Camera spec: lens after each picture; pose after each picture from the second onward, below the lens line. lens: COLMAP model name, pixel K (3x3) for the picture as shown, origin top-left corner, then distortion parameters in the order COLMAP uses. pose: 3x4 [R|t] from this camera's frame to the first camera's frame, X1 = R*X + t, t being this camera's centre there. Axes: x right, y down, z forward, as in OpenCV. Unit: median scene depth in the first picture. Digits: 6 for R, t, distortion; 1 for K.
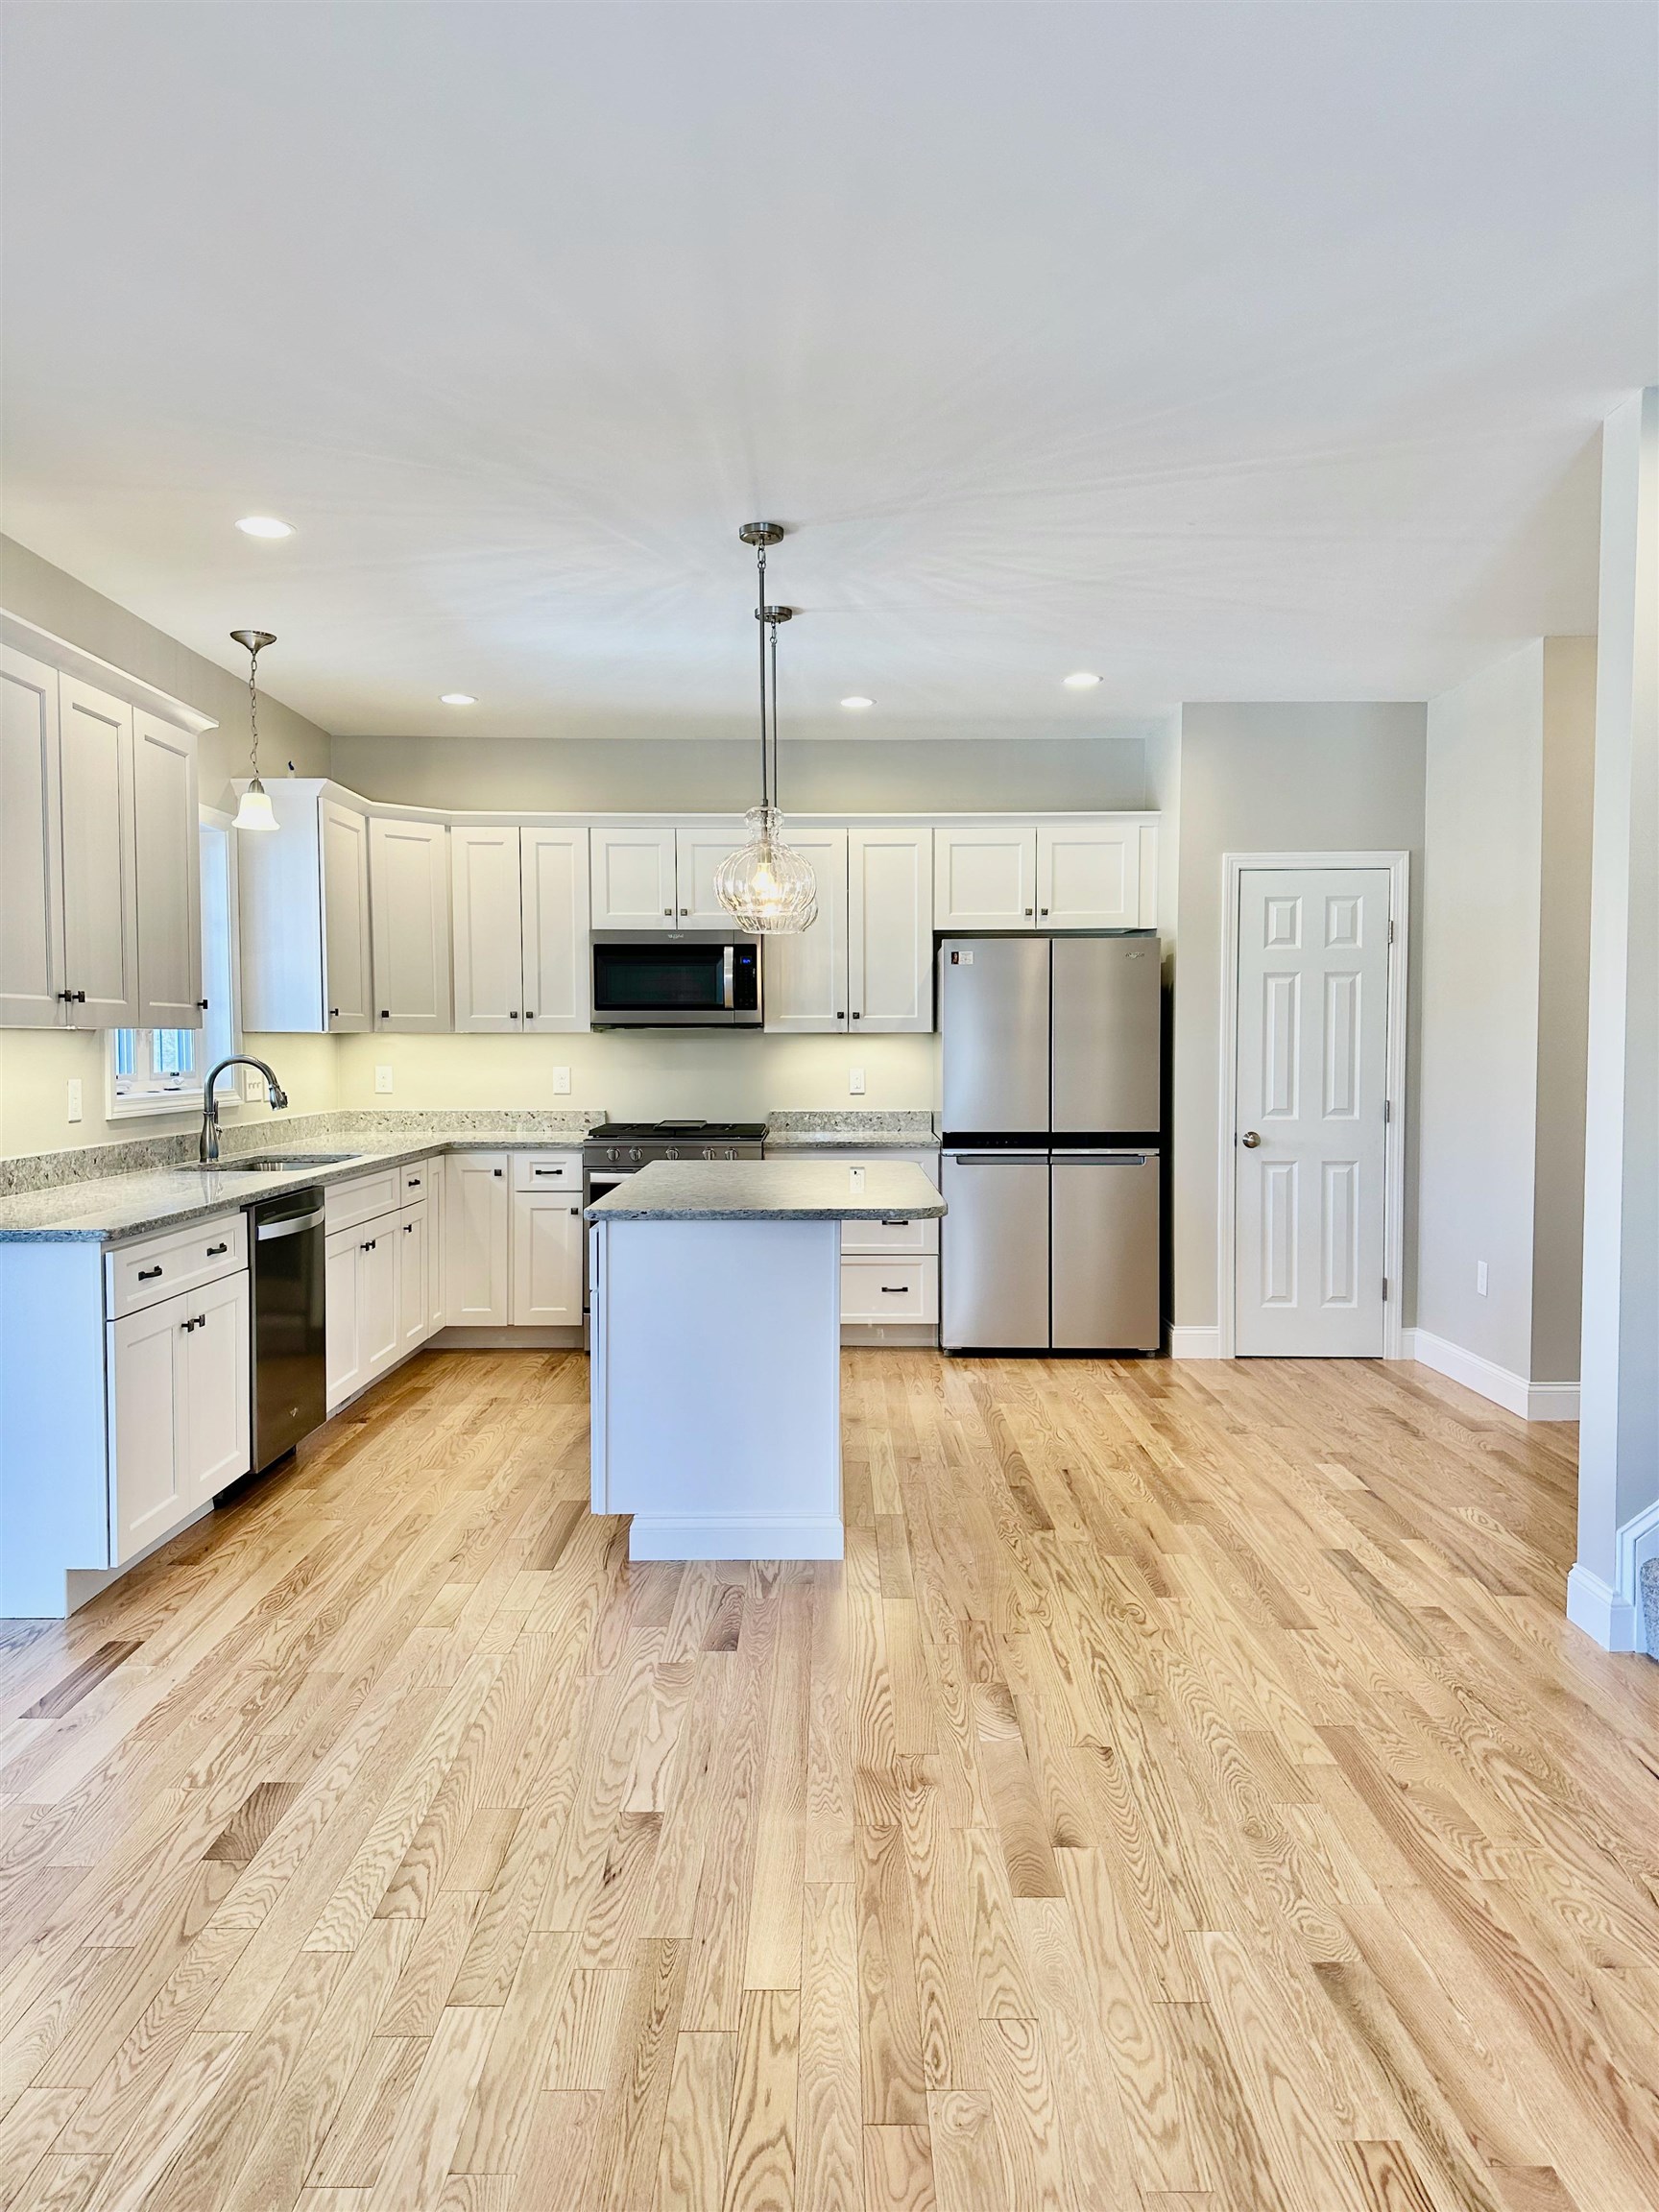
lens RADIAL K [[1562.6, 0, 844.1], [0, 1562.6, 1101.9], [0, 0, 1]] dist [-0.011091, -0.017801]
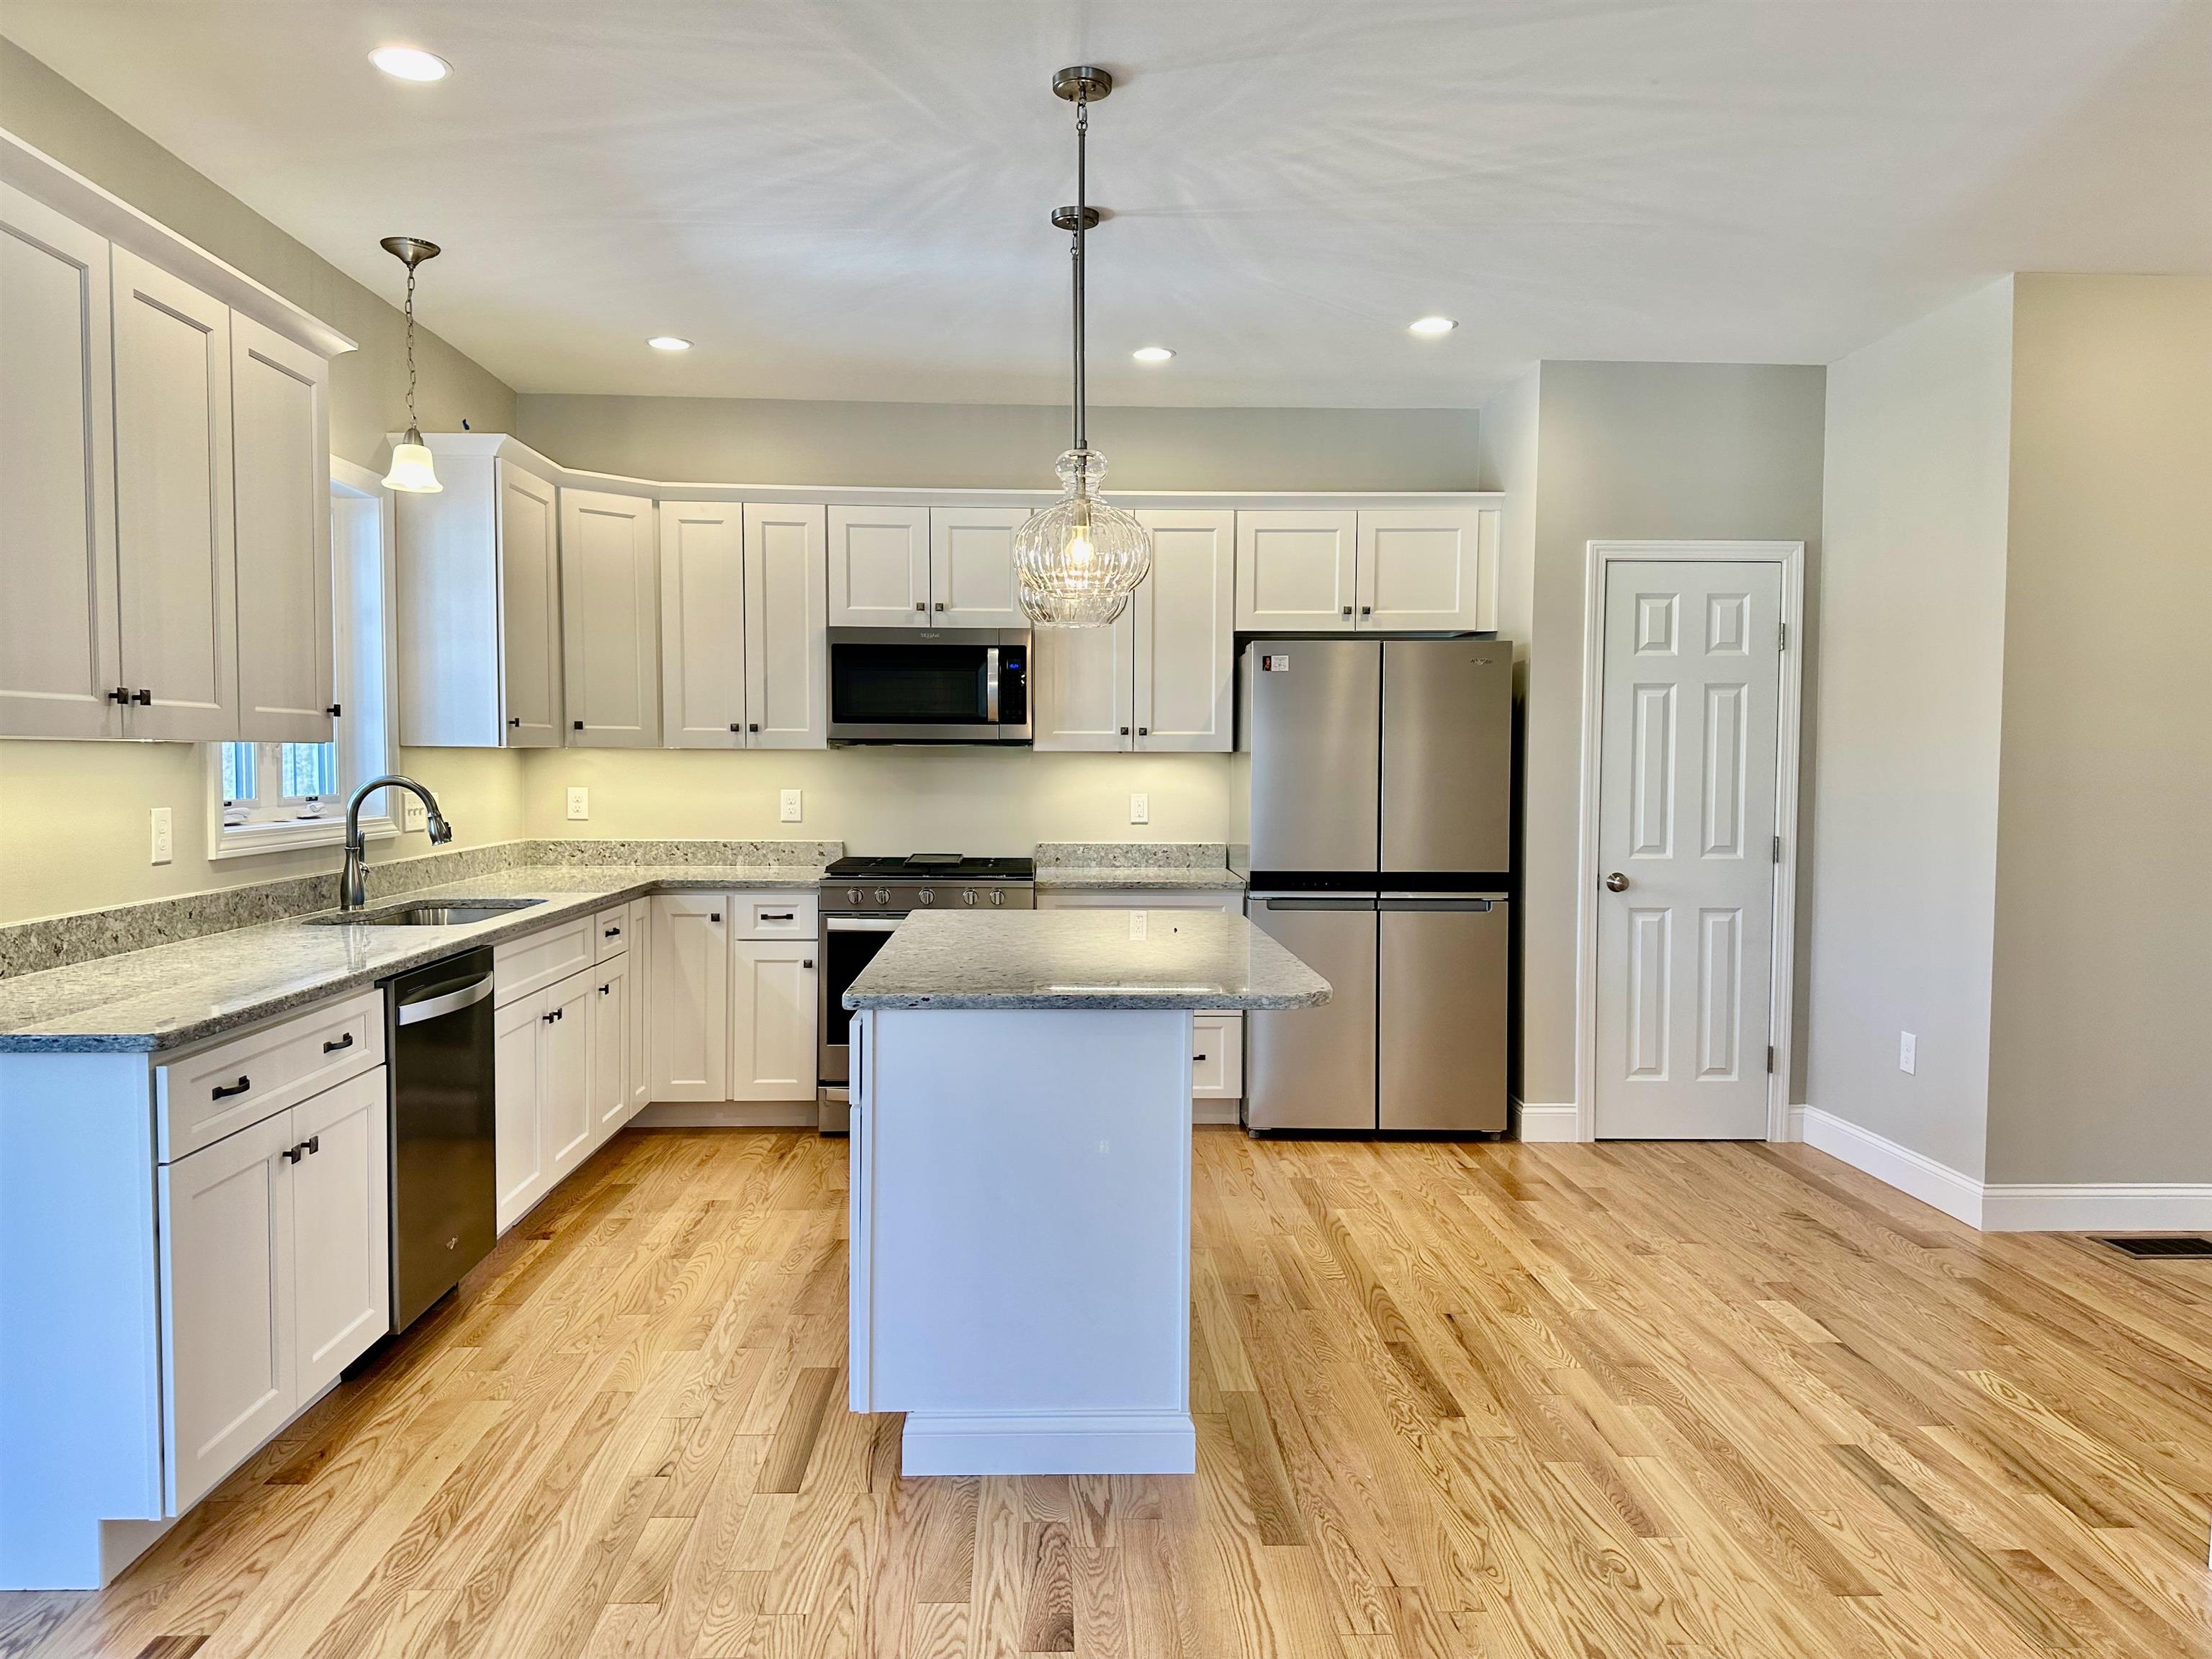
lens RADIAL K [[1562.6, 0, 1097.7], [0, 1562.6, 826.1], [0, 0, 1]] dist [-0.011091, -0.017801]
pose [[0.999592, 0.005431, 0.028036, -0.053759], [-0.005580, 0.999971, 0.005242, -0.011295], [-0.028007, -0.005396, 0.999593, 0.211271]]
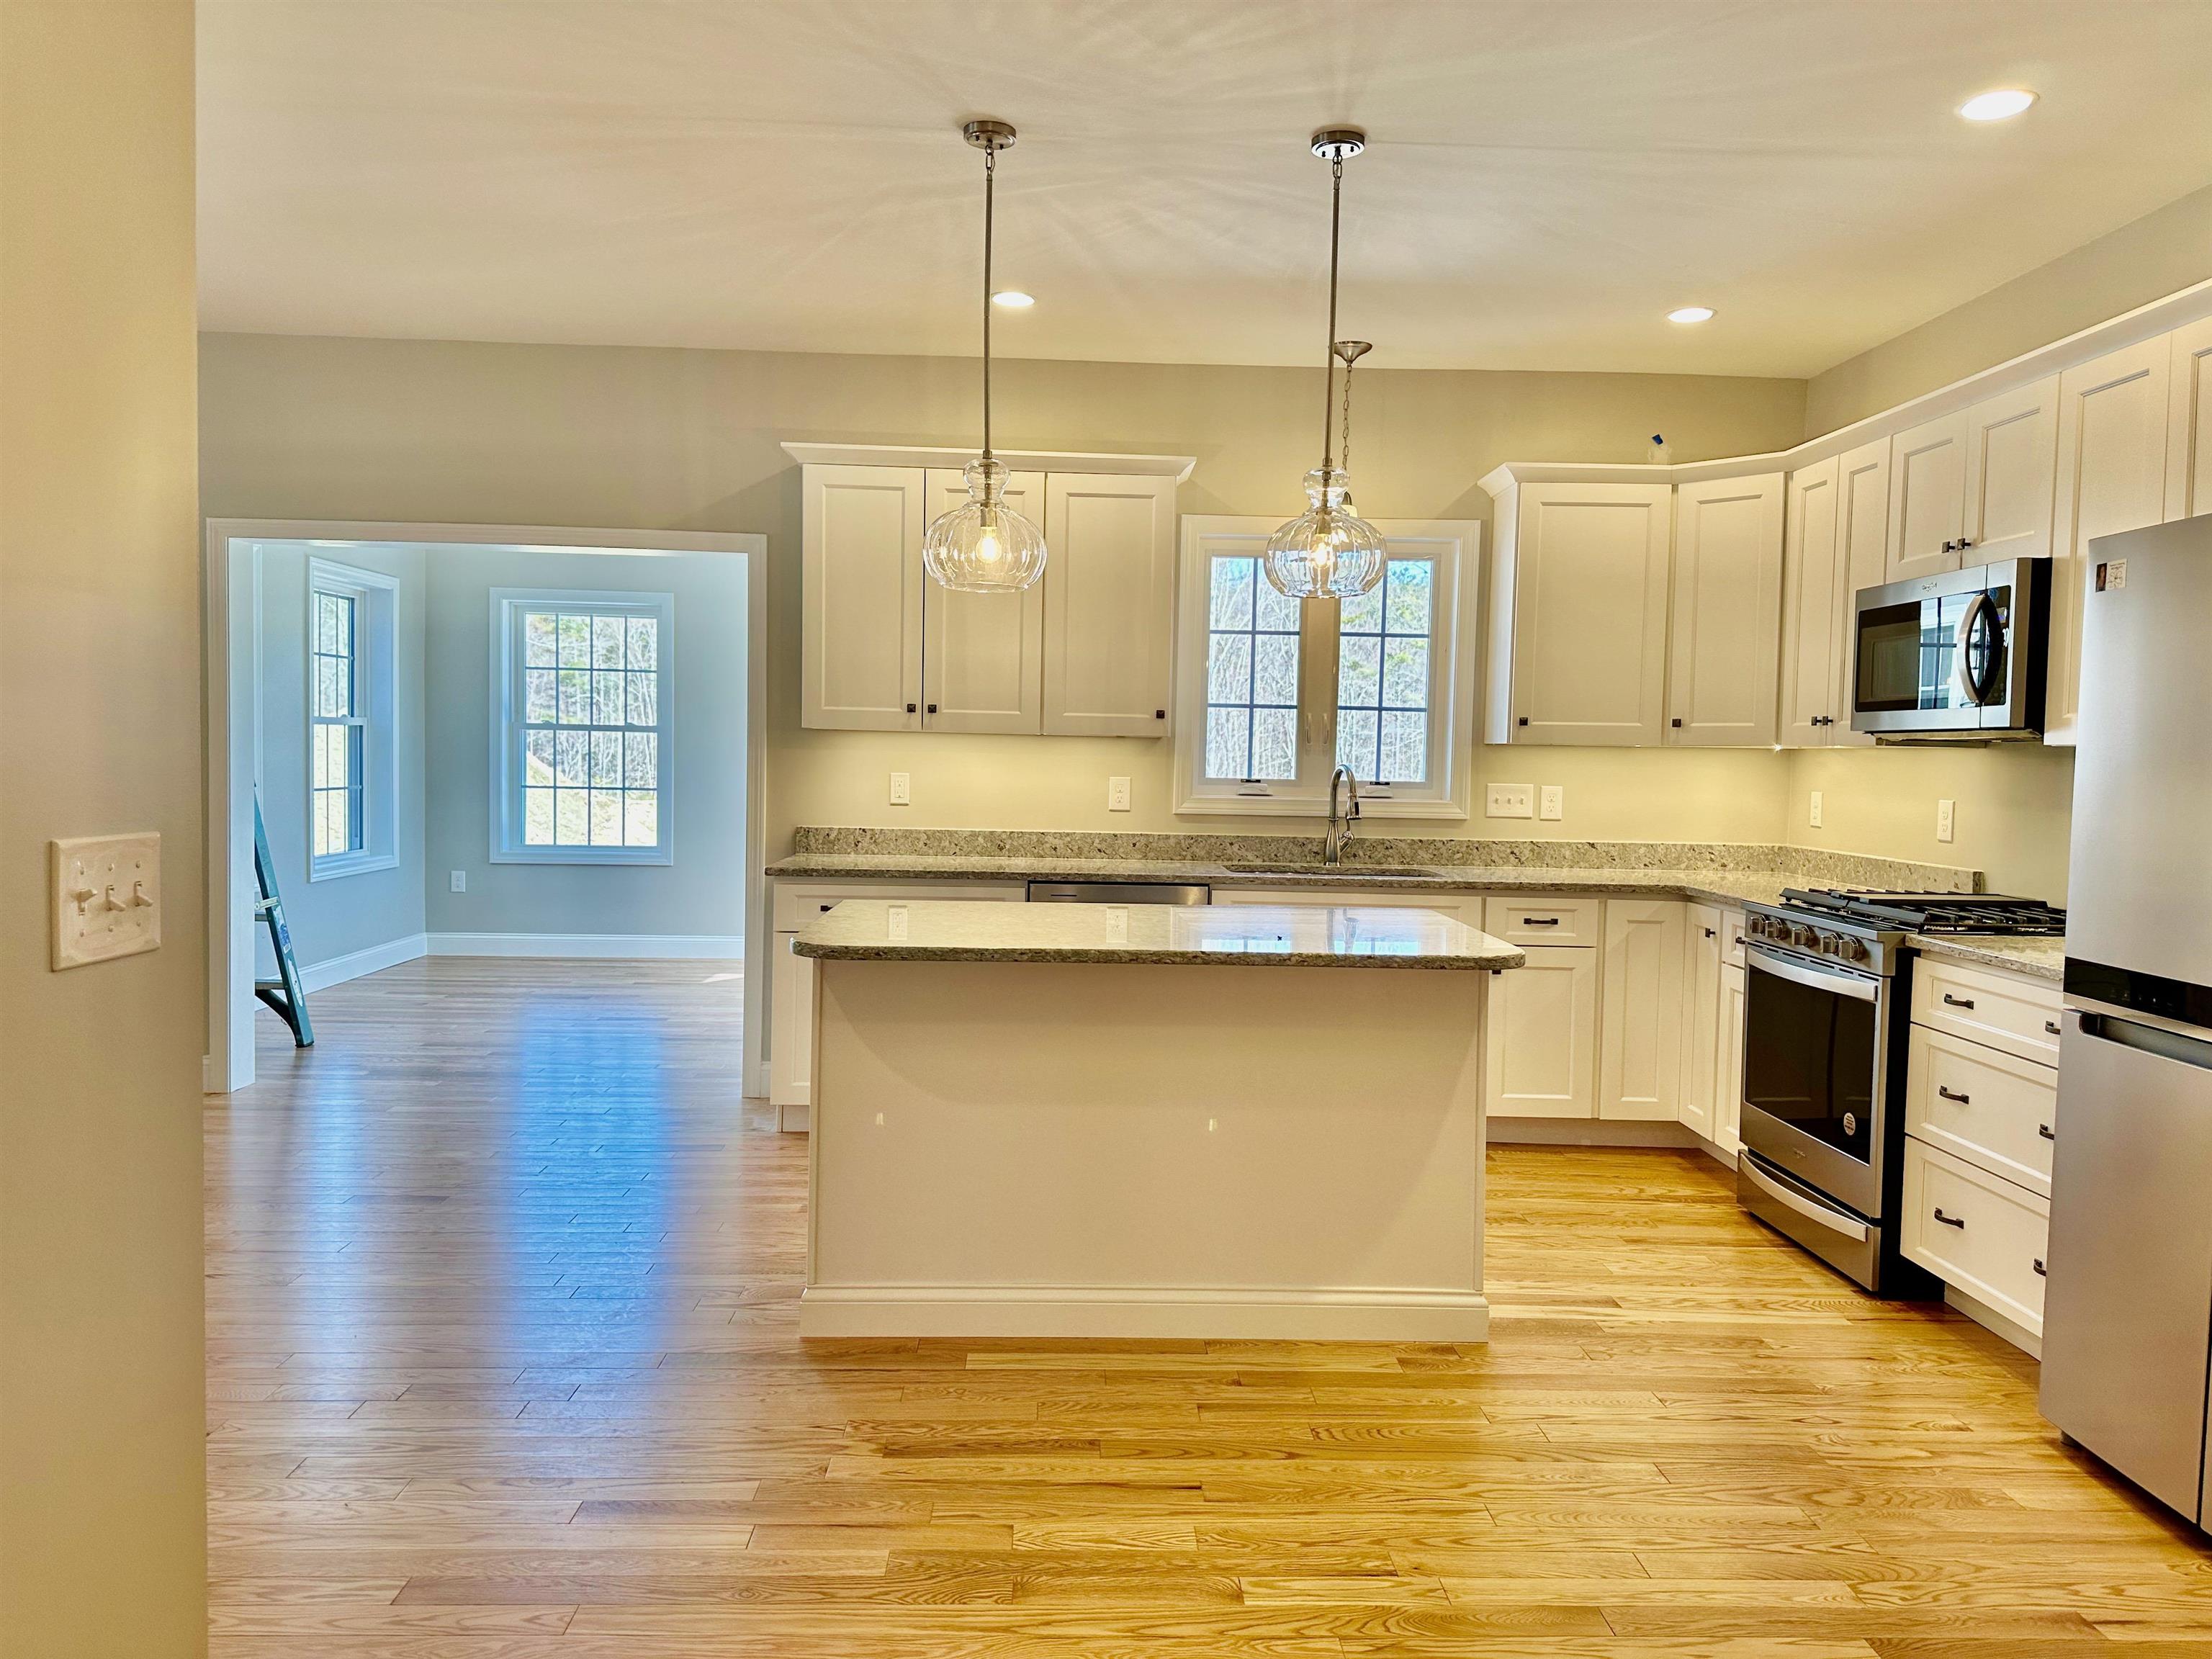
lens RADIAL K [[1562.6, 0, 1096.0], [0, 1562.6, 827.9], [0, 0, 1]] dist [-0.011091, -0.017801]
pose [[0.011837, 0.054527, -0.998442, 0.663505], [-0.060929, 0.996696, 0.053709, -0.035049], [0.998072, 0.060198, 0.015120, 0.882945]]
